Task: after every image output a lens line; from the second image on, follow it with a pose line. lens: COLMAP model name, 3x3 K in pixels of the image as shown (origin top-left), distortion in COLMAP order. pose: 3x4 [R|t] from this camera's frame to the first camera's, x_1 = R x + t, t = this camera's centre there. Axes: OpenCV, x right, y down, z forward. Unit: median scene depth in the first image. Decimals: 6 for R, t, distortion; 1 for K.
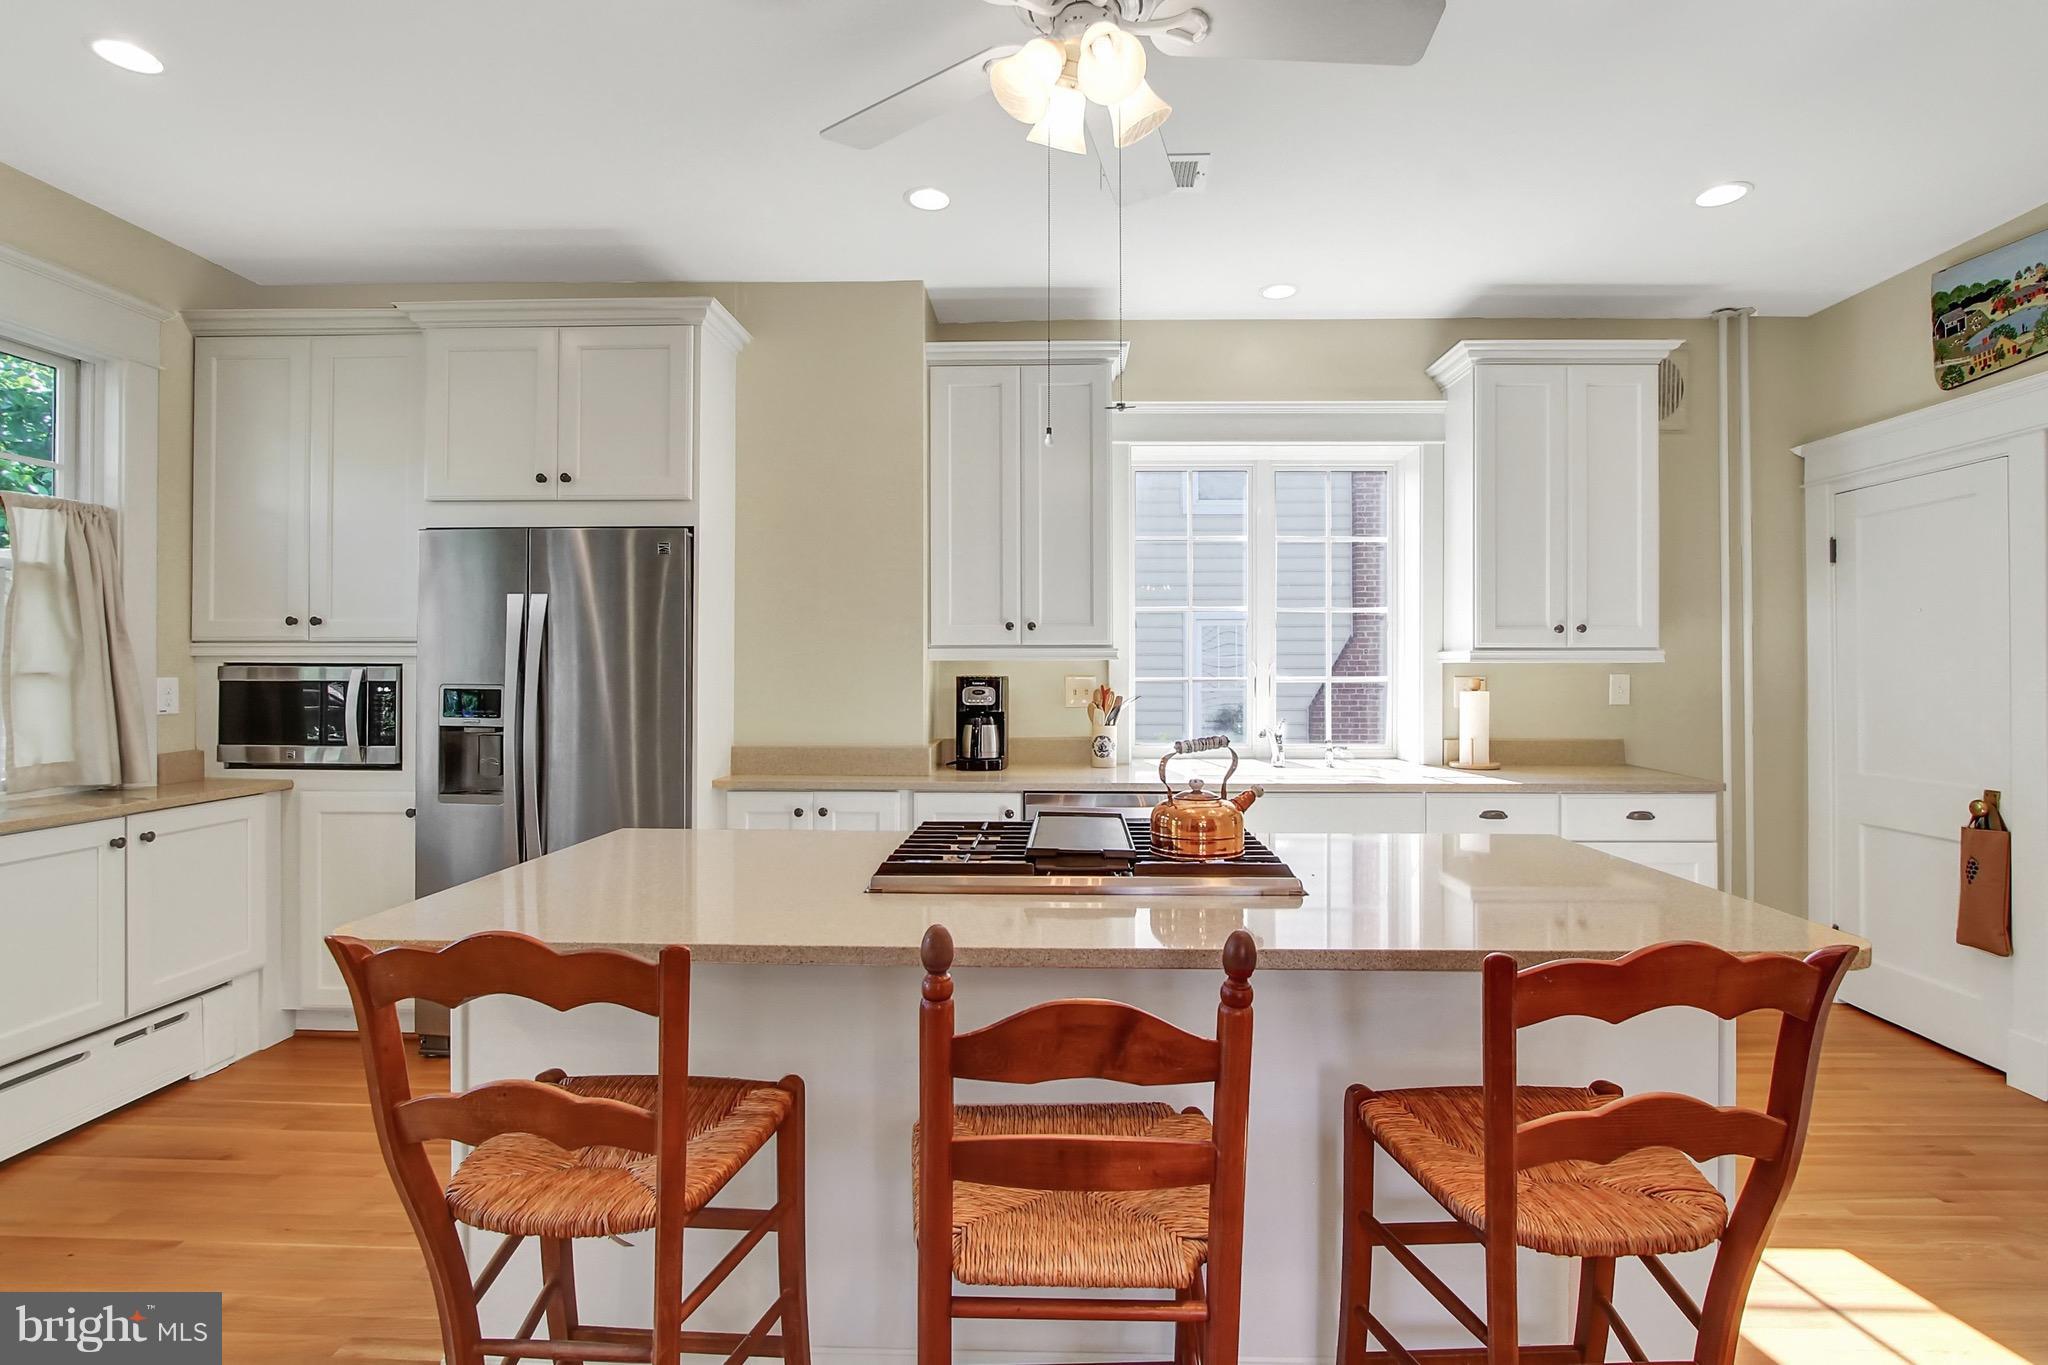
lens RADIAL K [[972.6, 0, 1038.1], [0, 972.6, 666.1], [0, 0, 1]] dist [-0.004177, -0.005023]
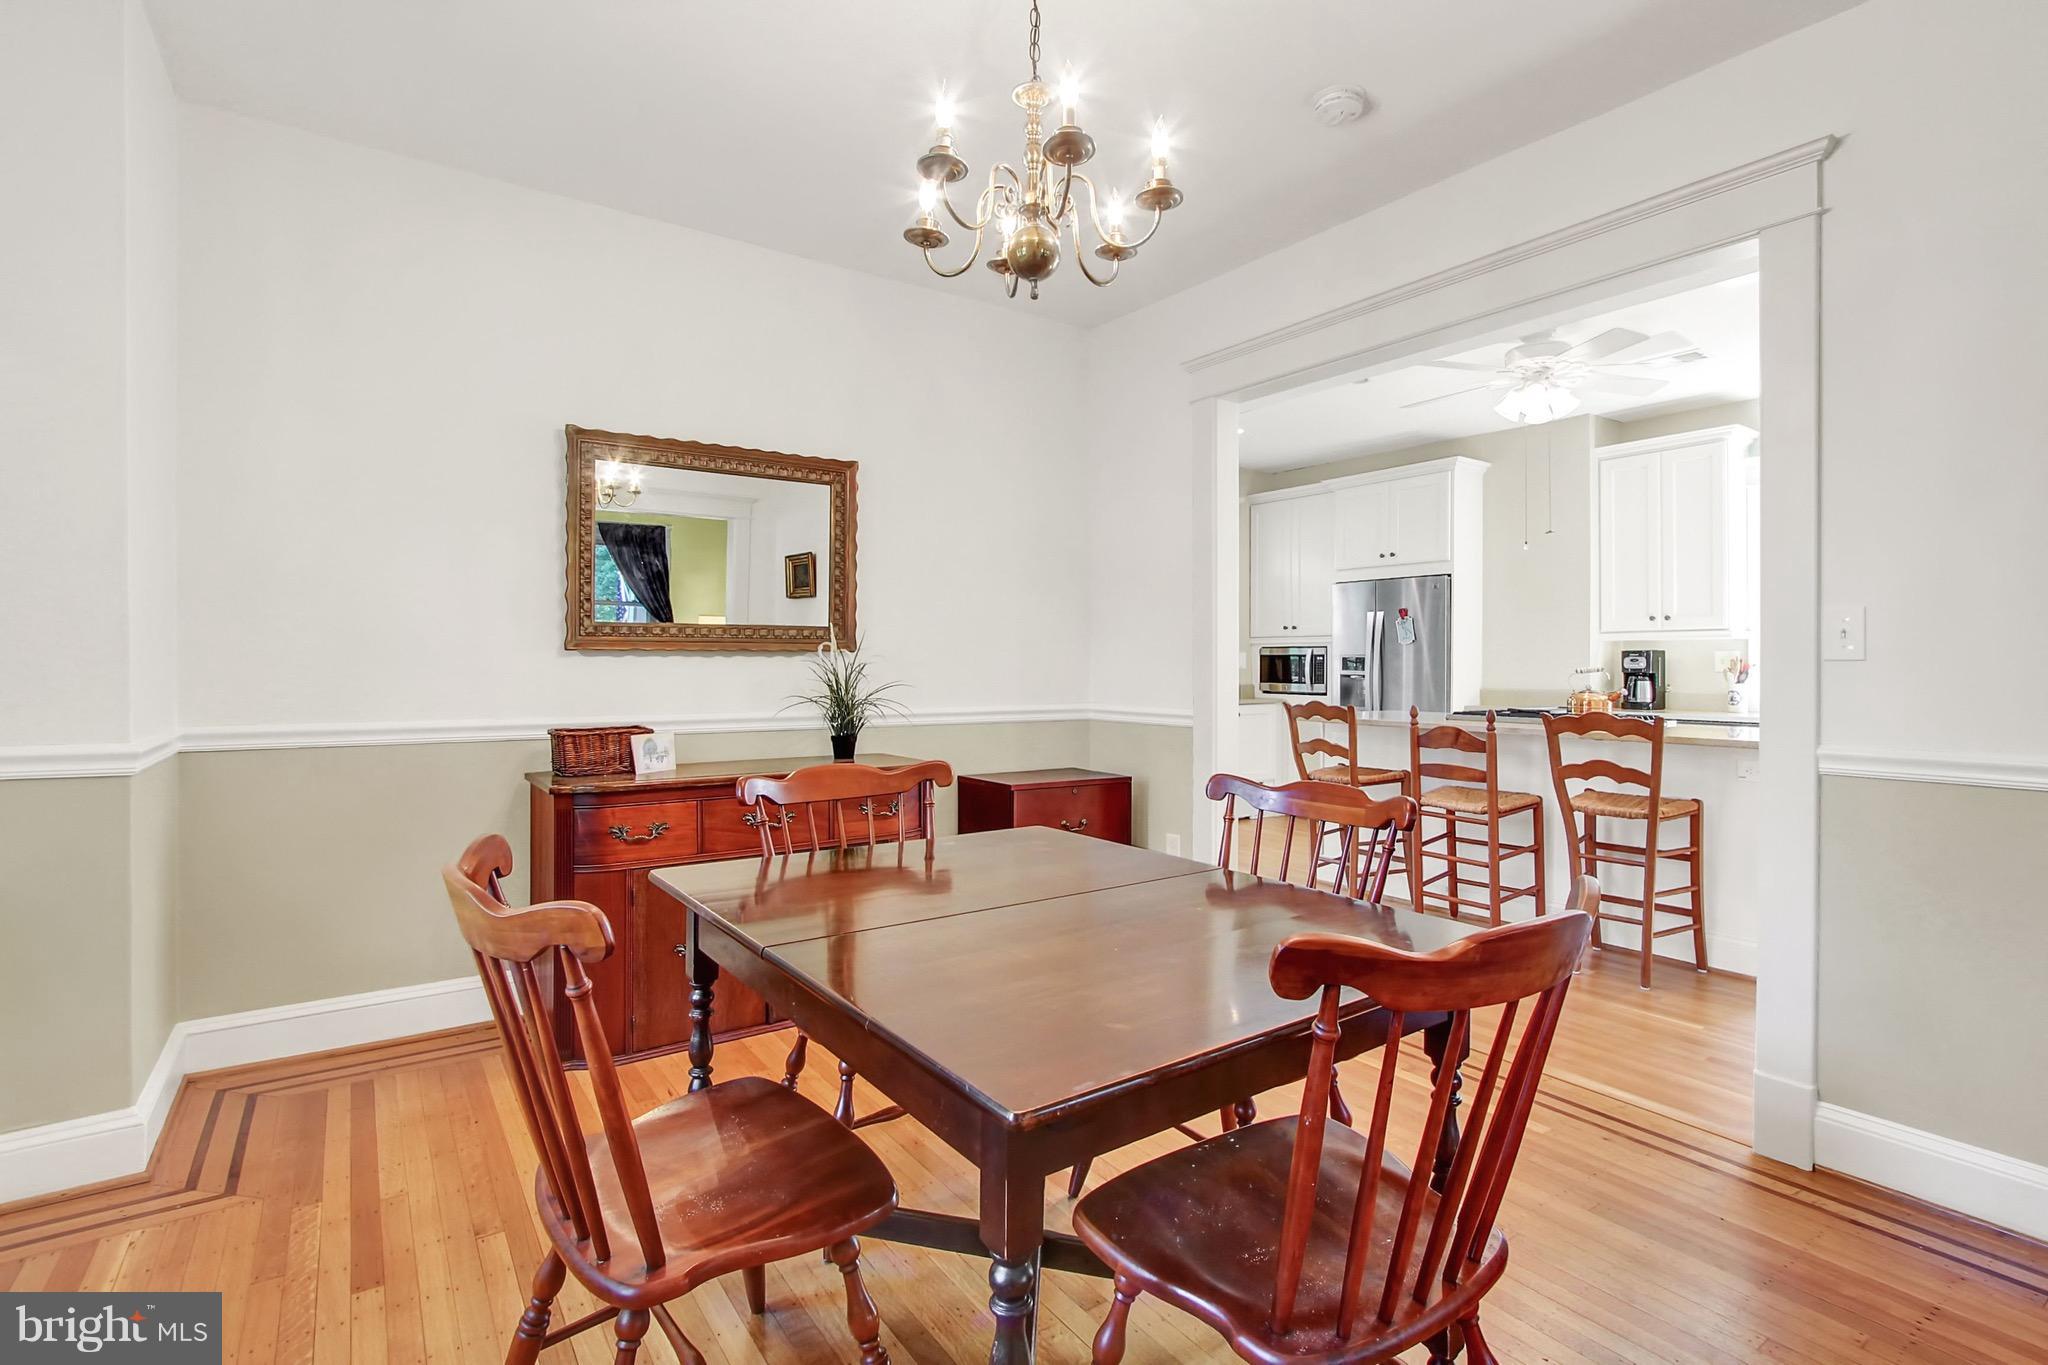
lens RADIAL K [[972.6, 0, 1019.7], [0, 972.6, 666.2], [0, 0, 1]] dist [-0.004177, -0.005023]
pose [[0.590763, 0.004415, -0.806833, 0.679644], [-0.000559, 0.999987, 0.005062, 0.031398], [0.806845, -0.002539, 0.590757, -0.824042]]
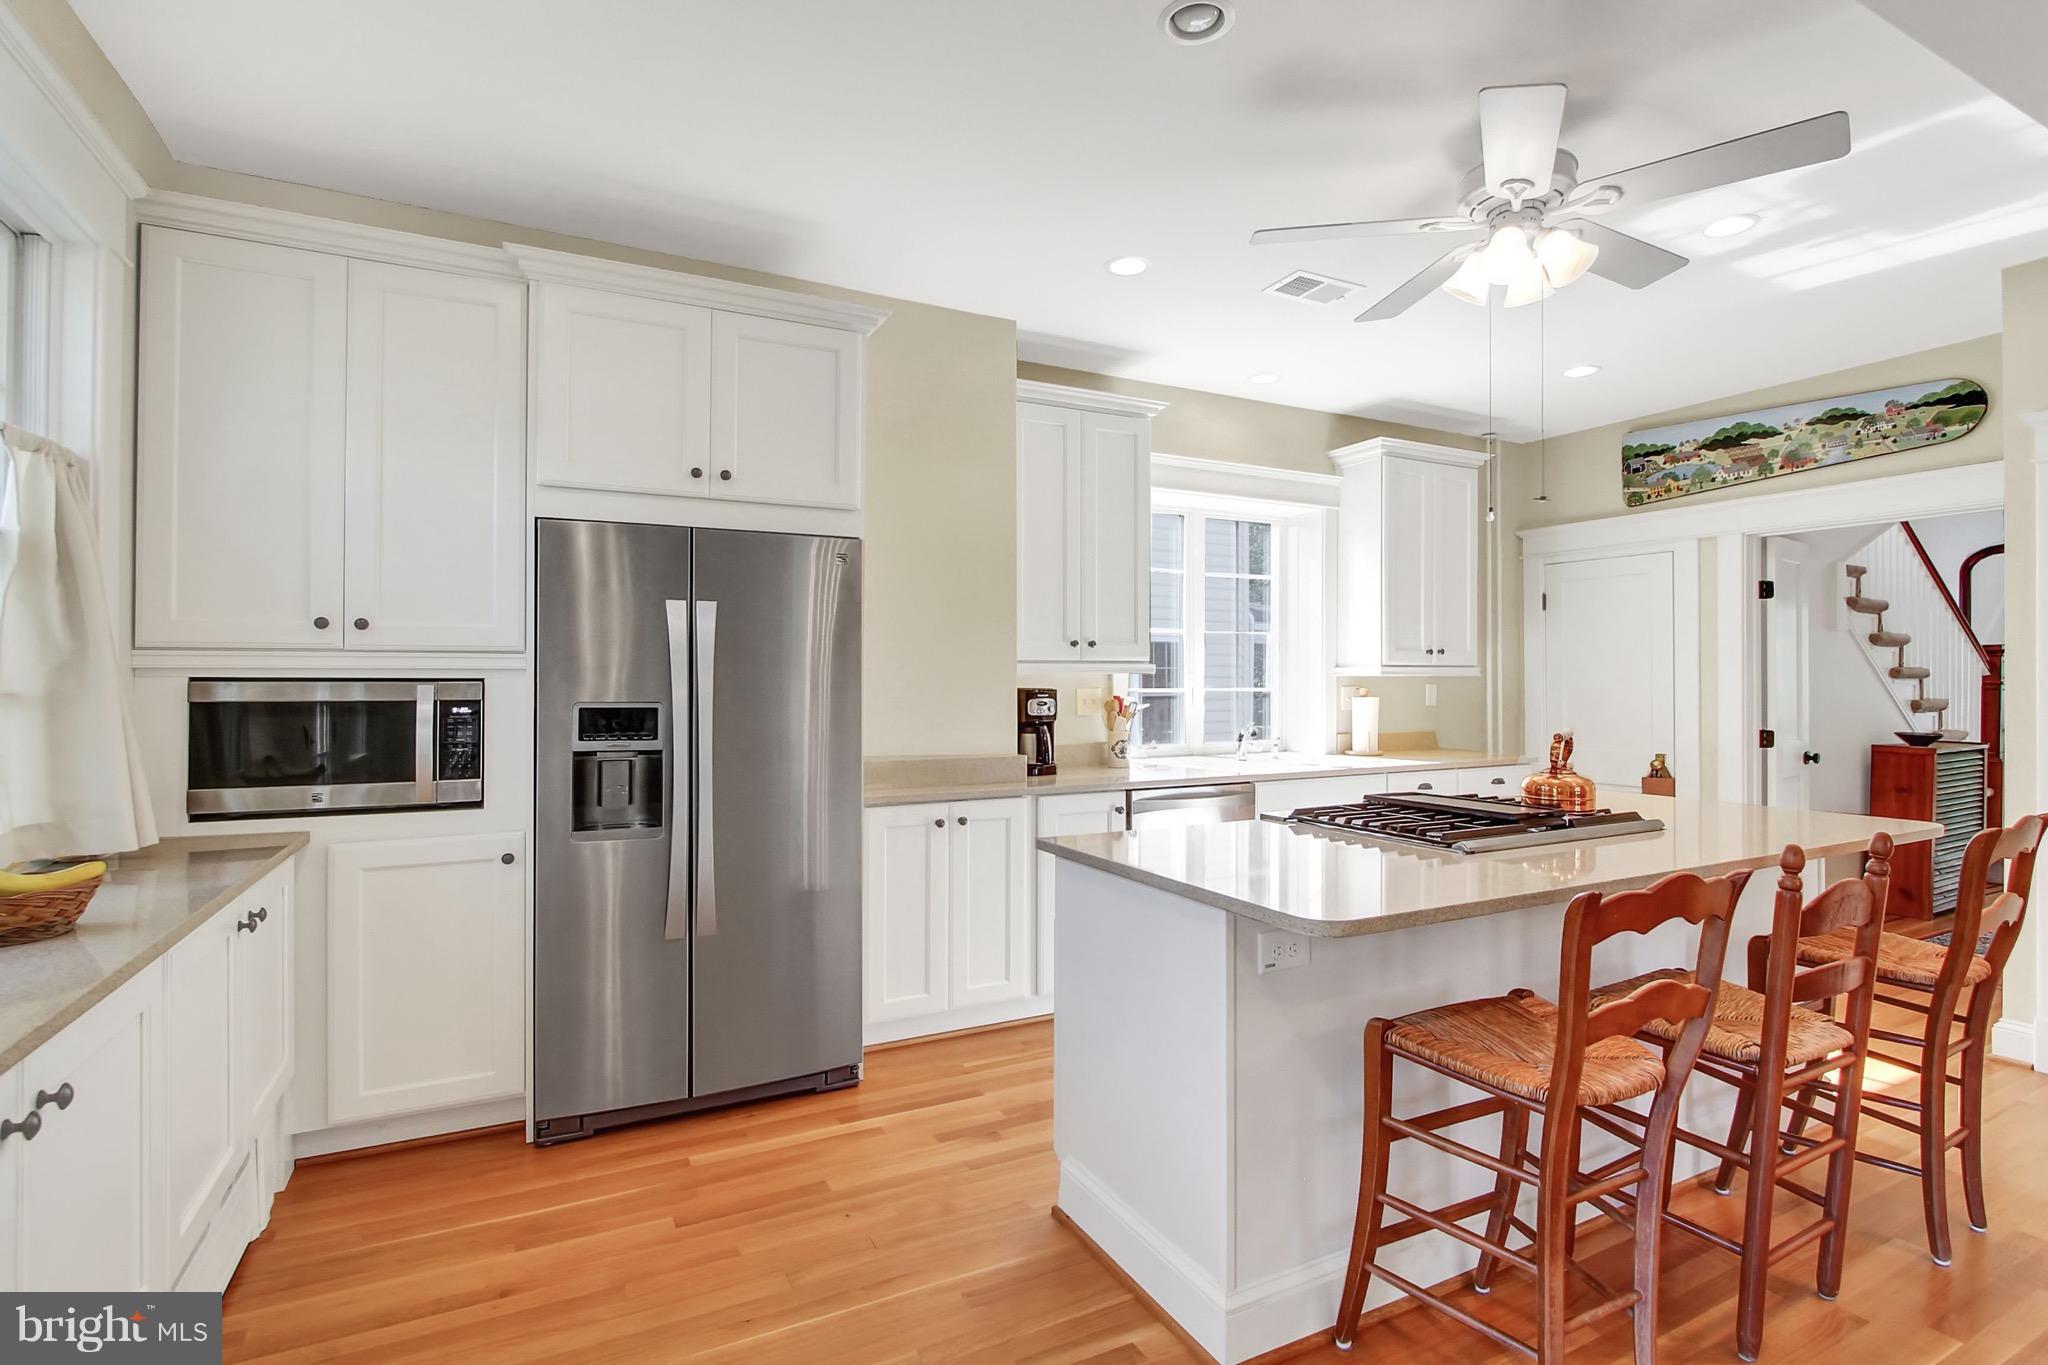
lens RADIAL K [[972.6, 0, 993.8], [0, 972.6, 669.2], [0, 0, 1]] dist [-0.004177, -0.005023]
pose [[0.880643, 0.002436, 0.473775, -0.672512], [0.000097, 0.999986, -0.005321, -0.006120], [-0.473781, 0.004732, 0.880630, 0.071247]]
